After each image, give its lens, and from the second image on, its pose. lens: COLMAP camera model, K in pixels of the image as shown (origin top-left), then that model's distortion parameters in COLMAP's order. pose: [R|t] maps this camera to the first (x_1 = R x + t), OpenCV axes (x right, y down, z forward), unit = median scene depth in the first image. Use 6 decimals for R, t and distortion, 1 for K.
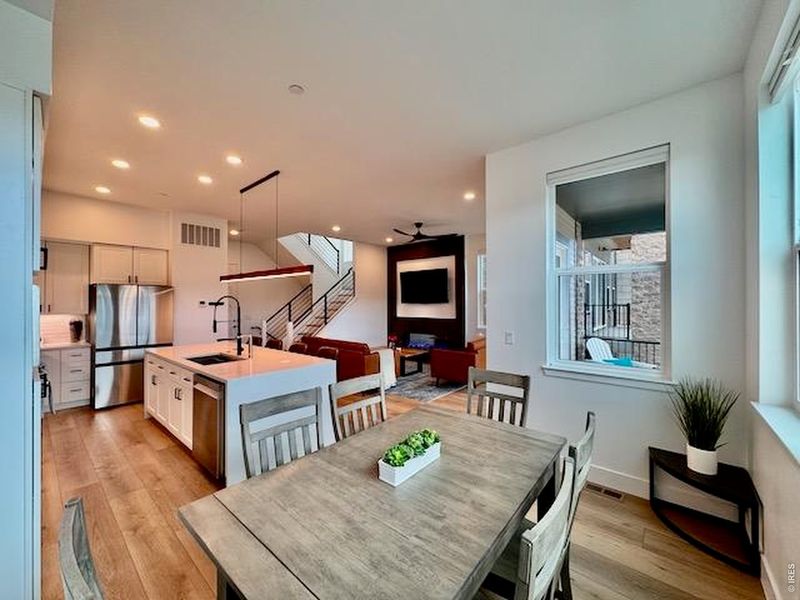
lens RADIAL K [[318.4, 0, 400.0], [0, 318.4, 300.0], [0, 0, 1]] dist [-0.001279, -0.000302]
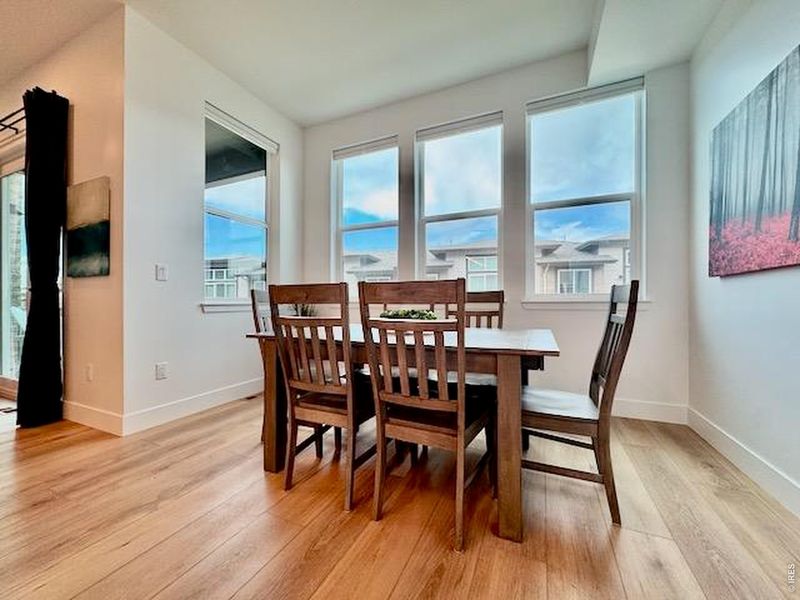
lens RADIAL K [[318.4, 0, 400.0], [0, 318.4, 300.0], [0, 0, 1]] dist [-0.001279, -0.000302]
pose [[-0.270928, 0.015088, 0.962481, -0.237239], [0.005528, 0.999885, -0.014118, 0.087514], [-0.962584, 0.001495, -0.270980, 0.284684]]
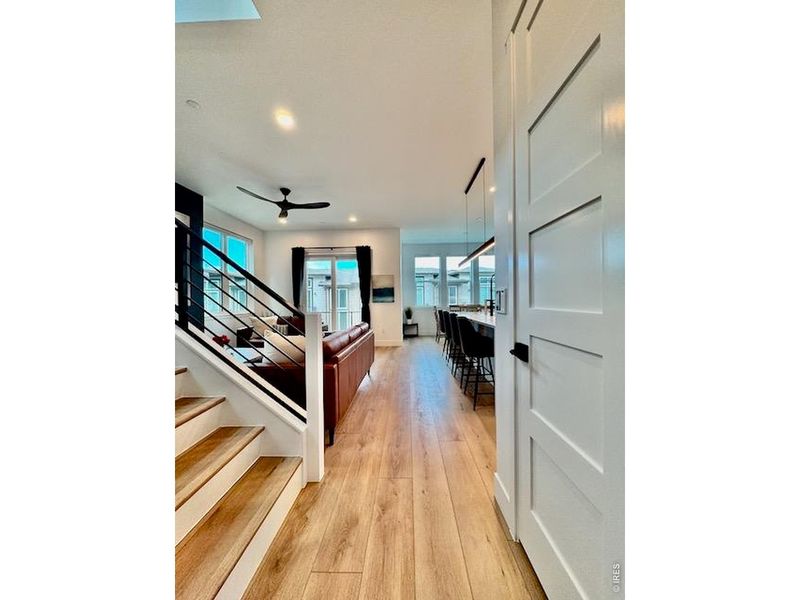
lens RADIAL K [[318.4, 0, 400.0], [0, 318.4, 300.0], [0, 0, 1]] dist [-0.001279, -0.000302]
pose [[-0.647851, 0.045970, 0.760379, -0.691409], [0.027331, 0.998938, -0.037106, 0.090094], [-0.761277, -0.003257, -0.648419, 1.133965]]
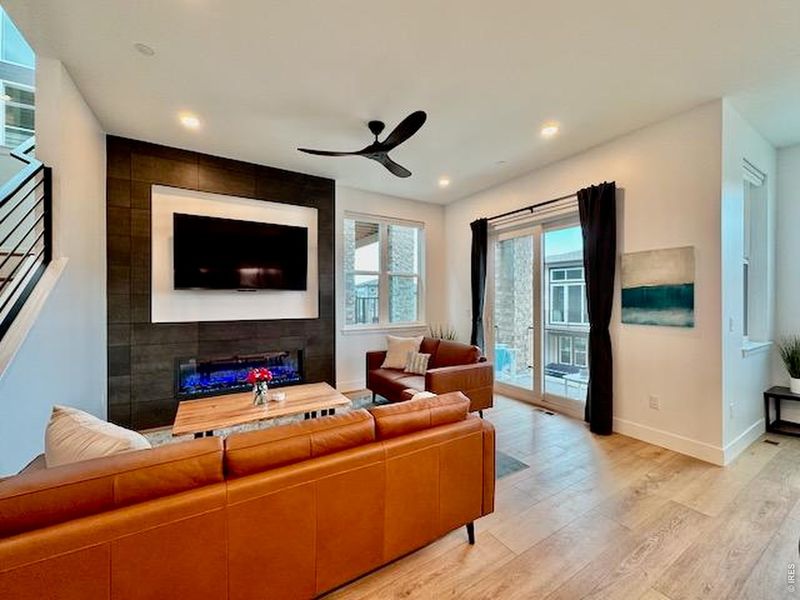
lens RADIAL K [[318.4, 0, 400.0], [0, 318.4, 300.0], [0, 0, 1]] dist [-0.001279, -0.000302]
pose [[0.324740, 0.005632, 0.945787, -0.324678], [-0.000381, 0.999983, -0.005824, 0.029362], [-0.945803, 0.001531, 0.324736, 0.662998]]
